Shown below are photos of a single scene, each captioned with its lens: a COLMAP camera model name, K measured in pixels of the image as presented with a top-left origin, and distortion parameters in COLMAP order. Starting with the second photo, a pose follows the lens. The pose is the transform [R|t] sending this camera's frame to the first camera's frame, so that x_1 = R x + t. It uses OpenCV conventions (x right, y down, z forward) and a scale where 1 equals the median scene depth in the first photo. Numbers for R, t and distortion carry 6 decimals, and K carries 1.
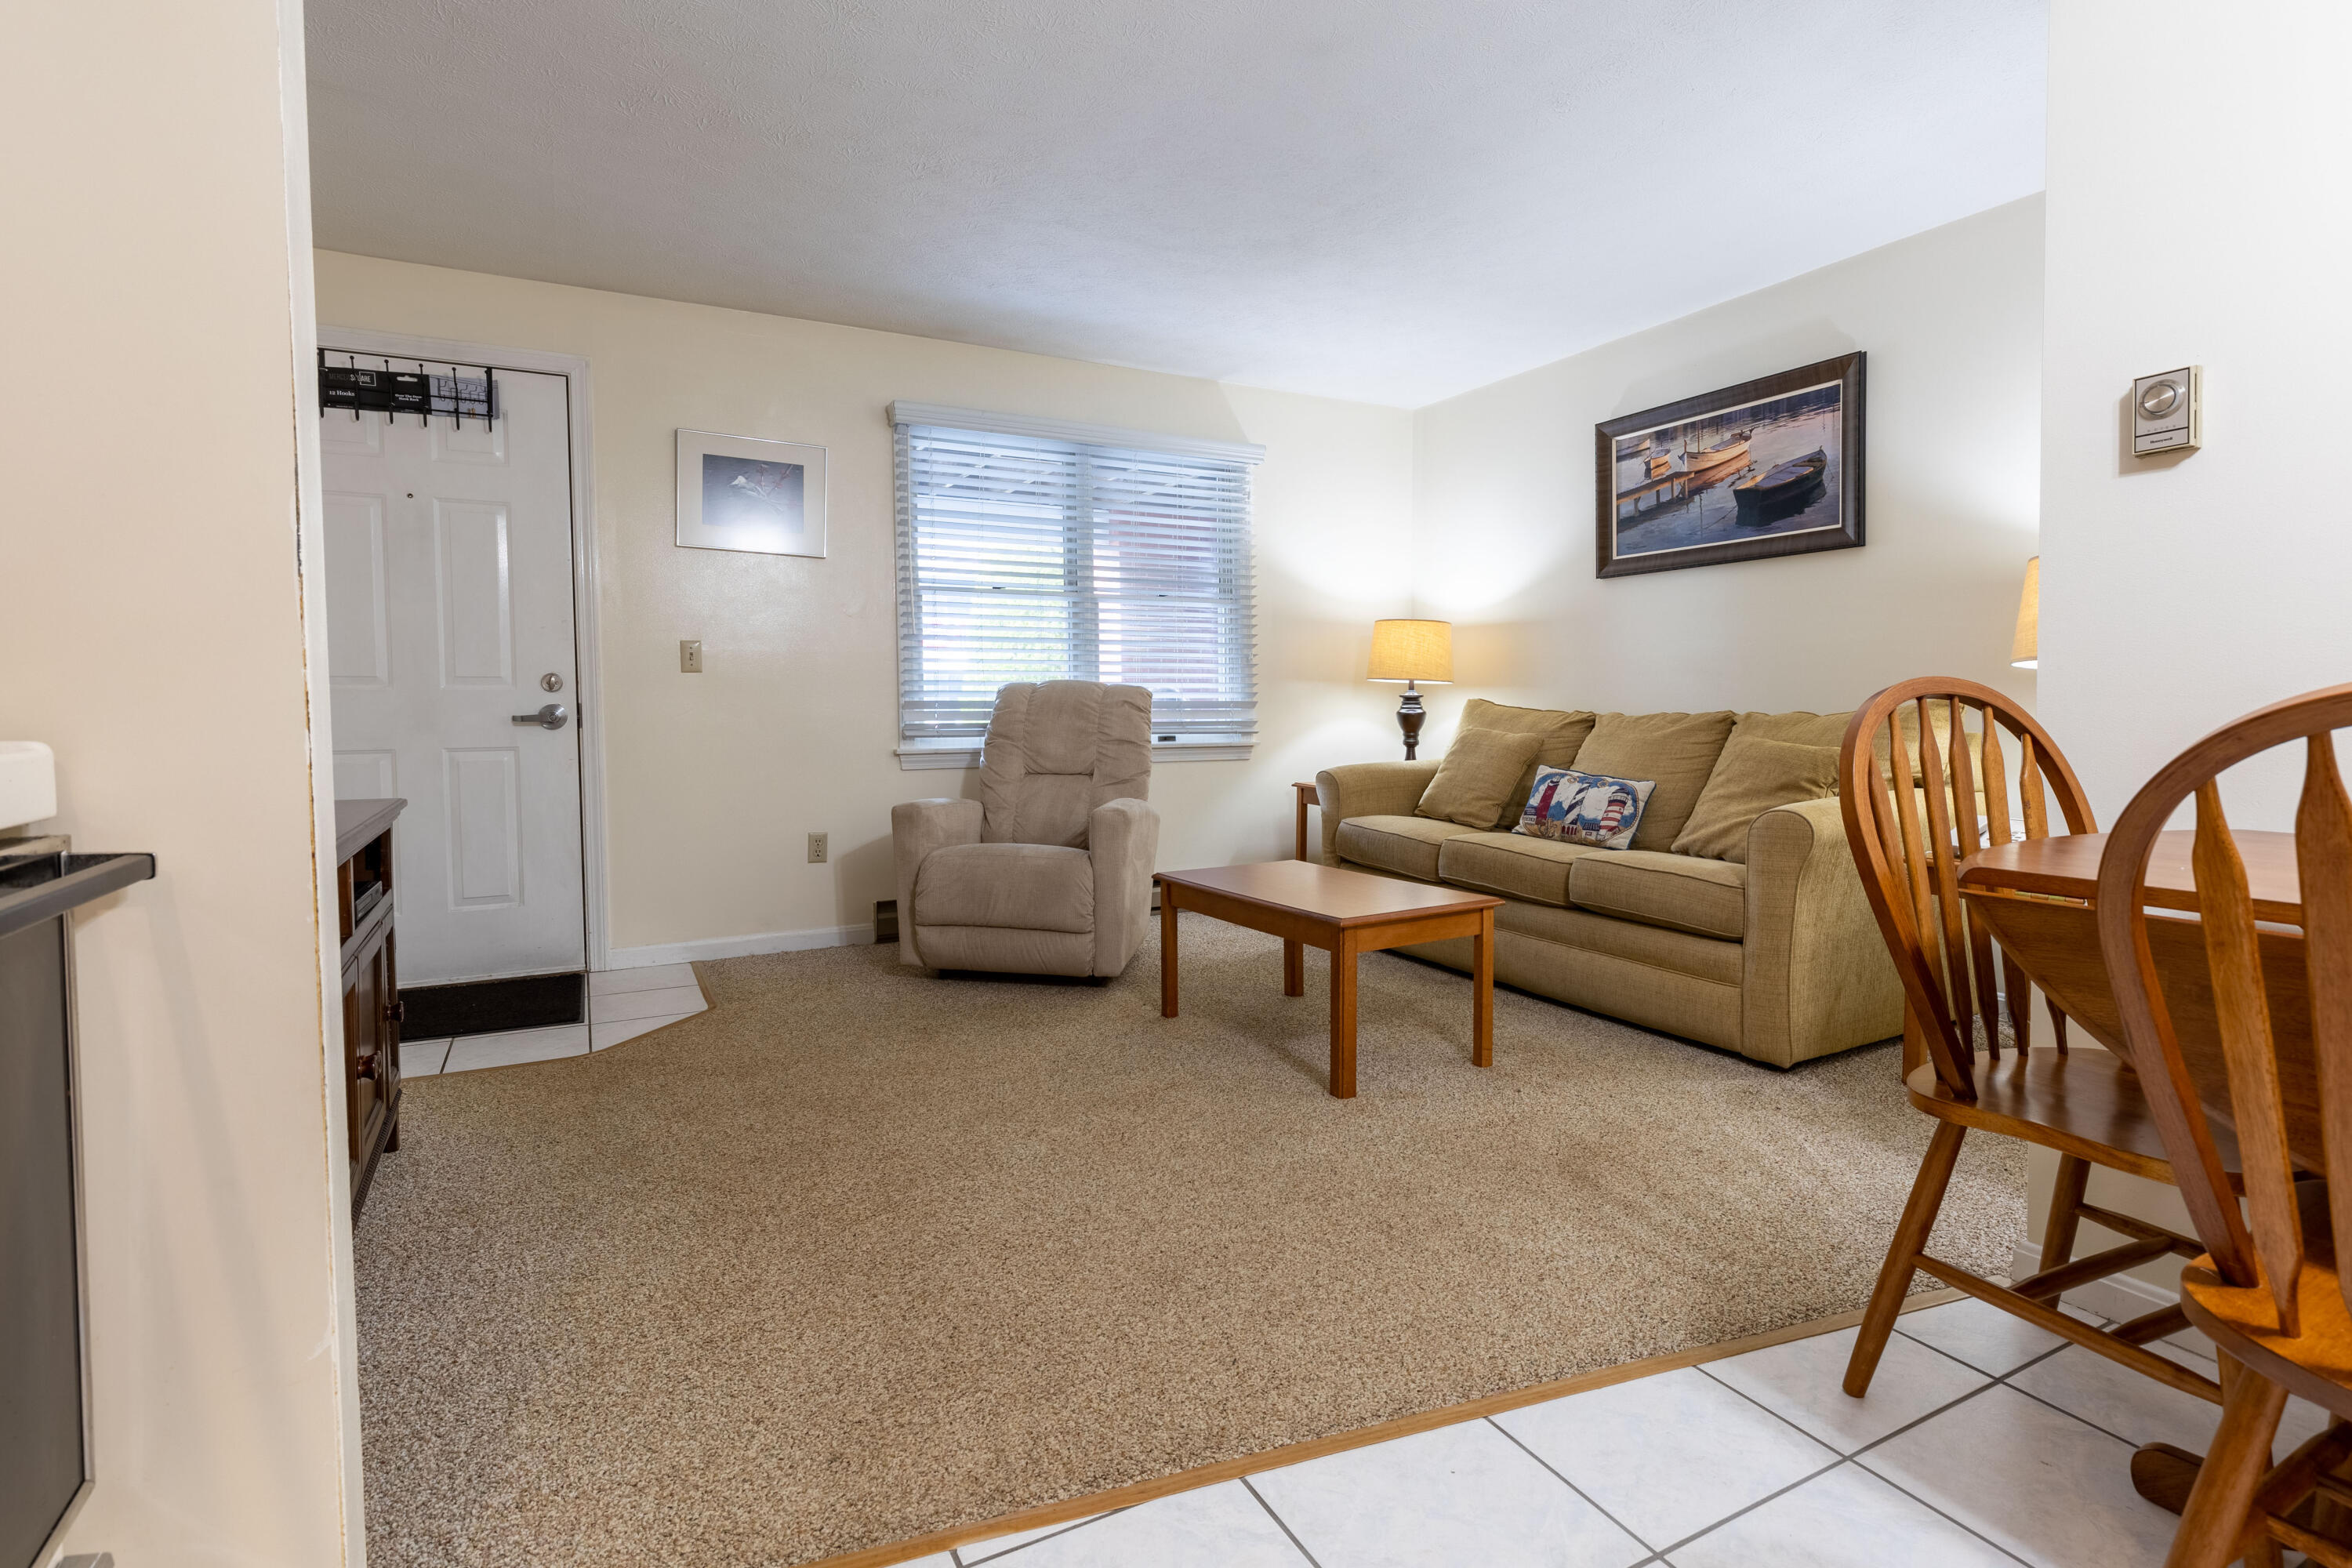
lens RADIAL K [[1148.9, 0, 1181.0], [0, 1148.9, 749.1], [0, 0, 1]] dist [-0.001231, 0.000507]
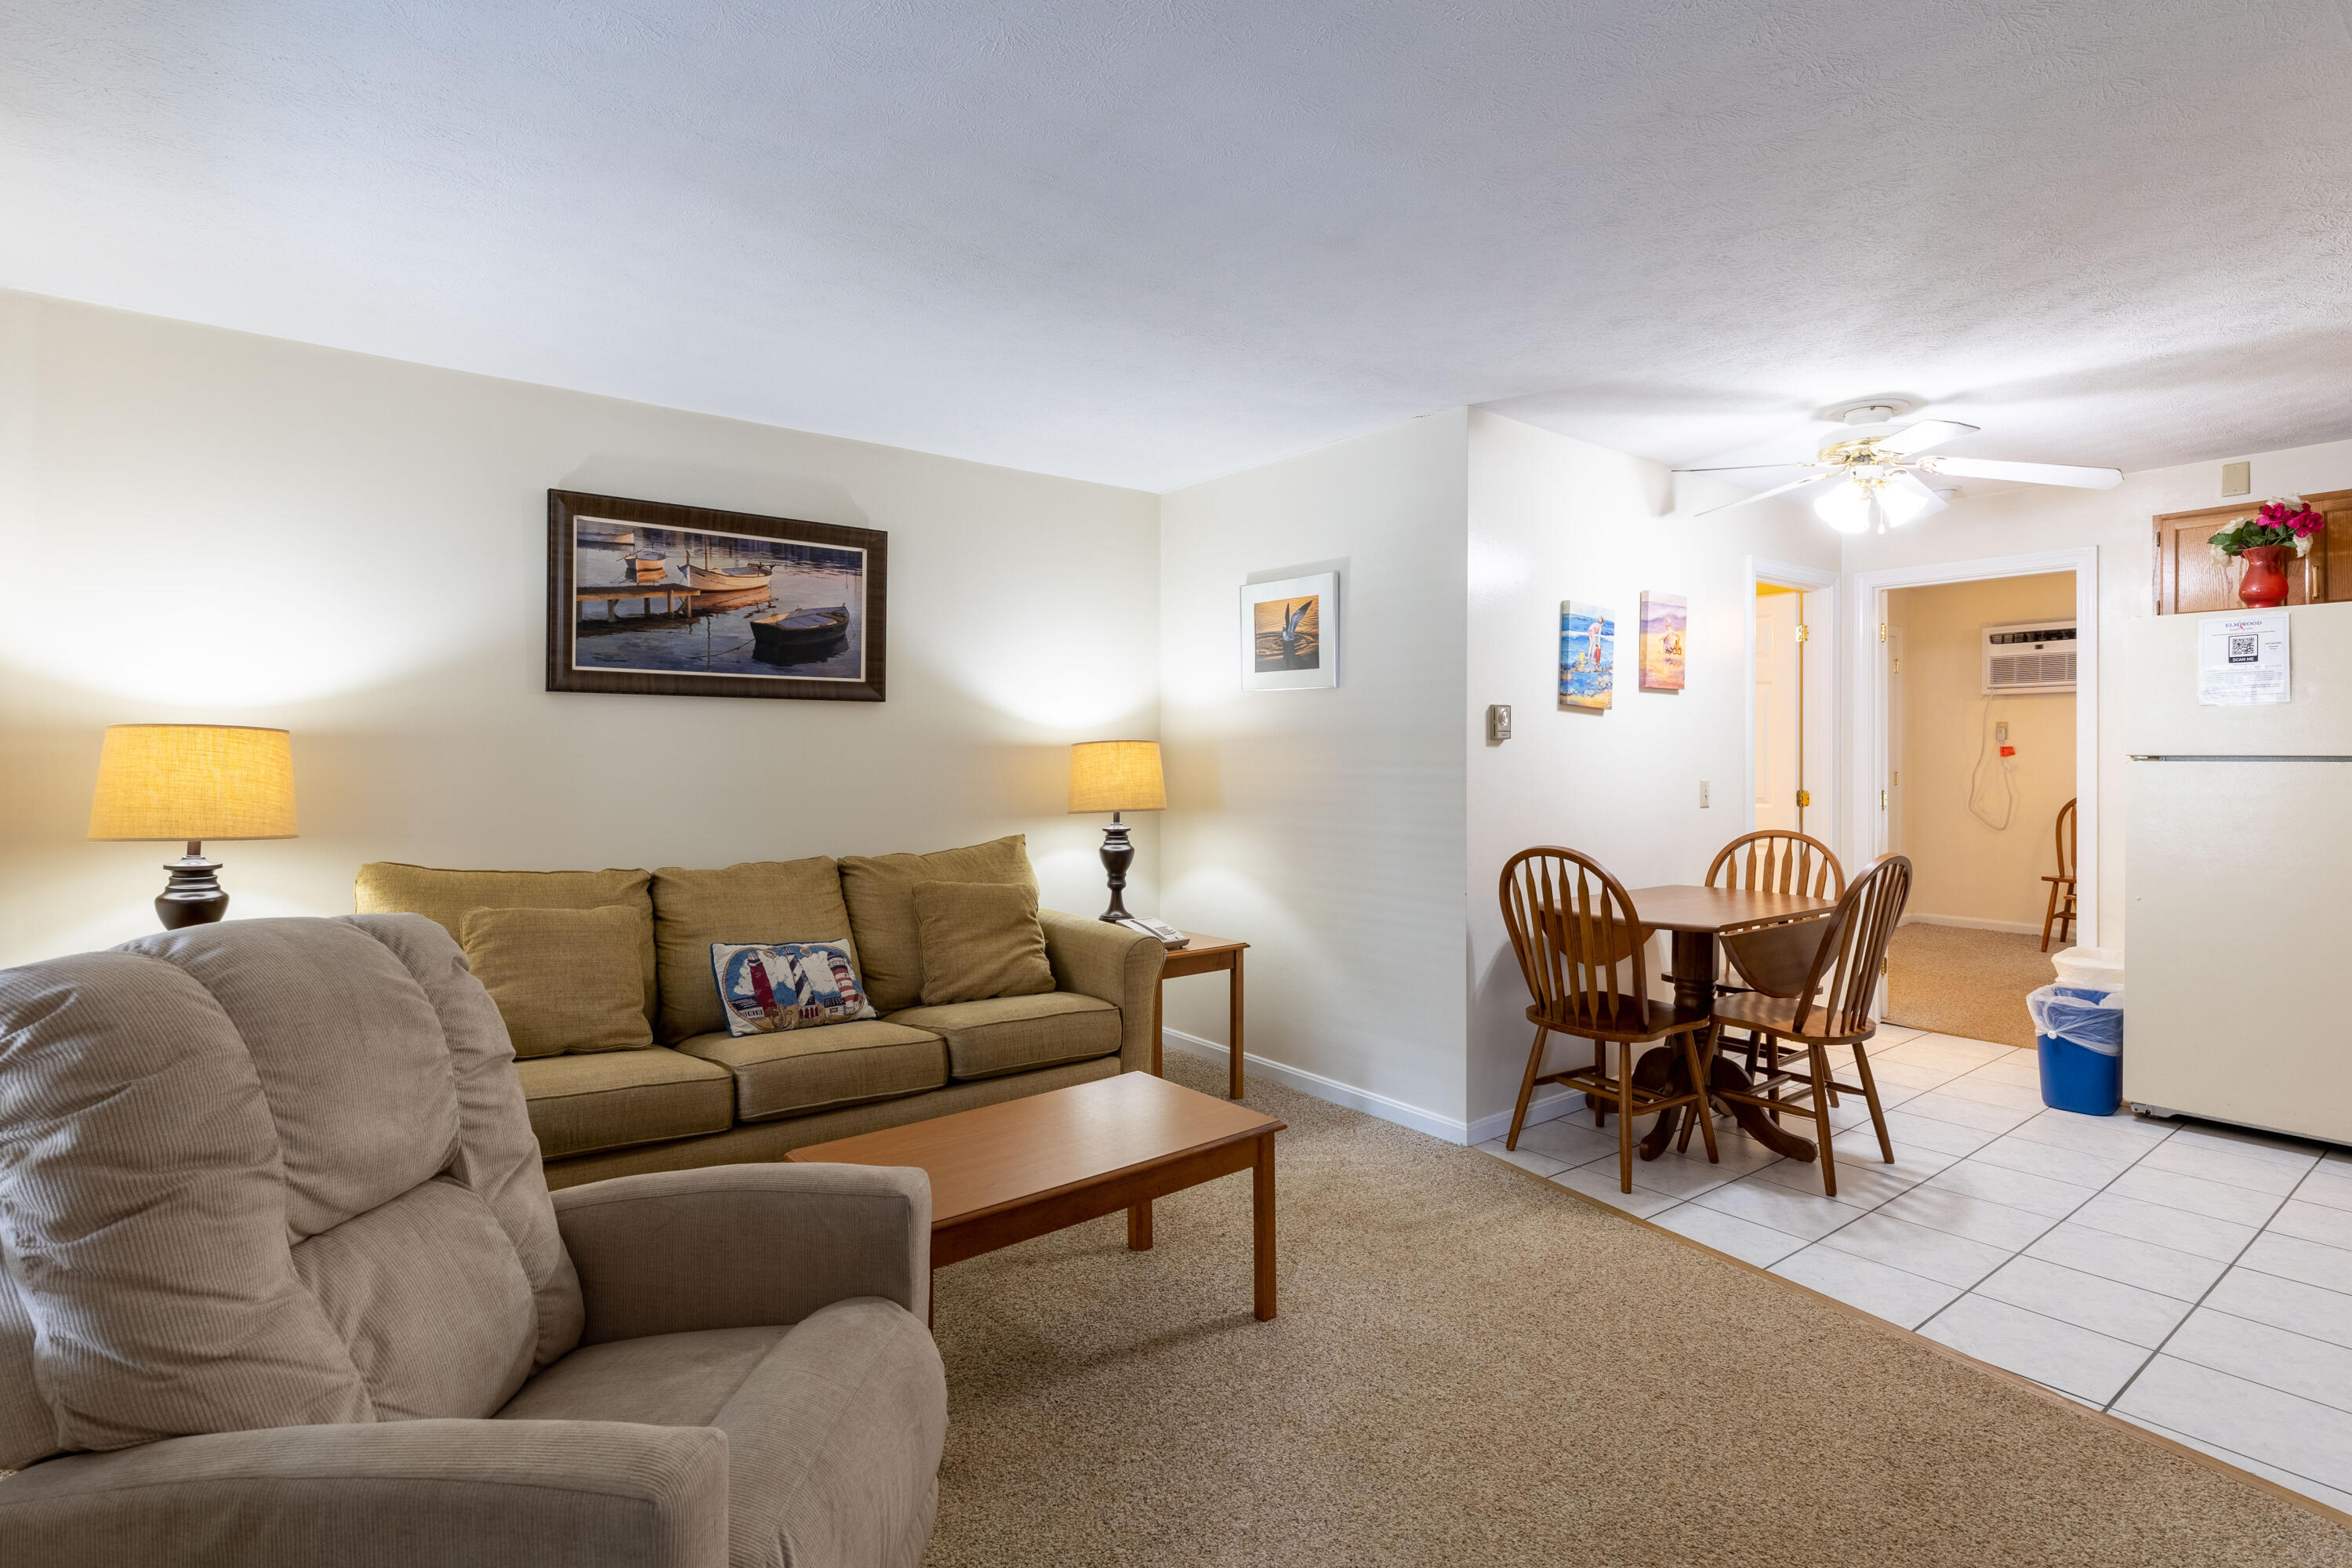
lens RADIAL K [[1148.9, 0, 1187.3], [0, 1148.9, 756.7], [0, 0, 1]] dist [-0.001231, 0.000507]
pose [[-0.174640, 0.004825, 0.984620, -0.497109], [0.038226, 0.999267, 0.001884, -0.099192], [-0.983890, 0.037967, -0.174697, 0.788326]]
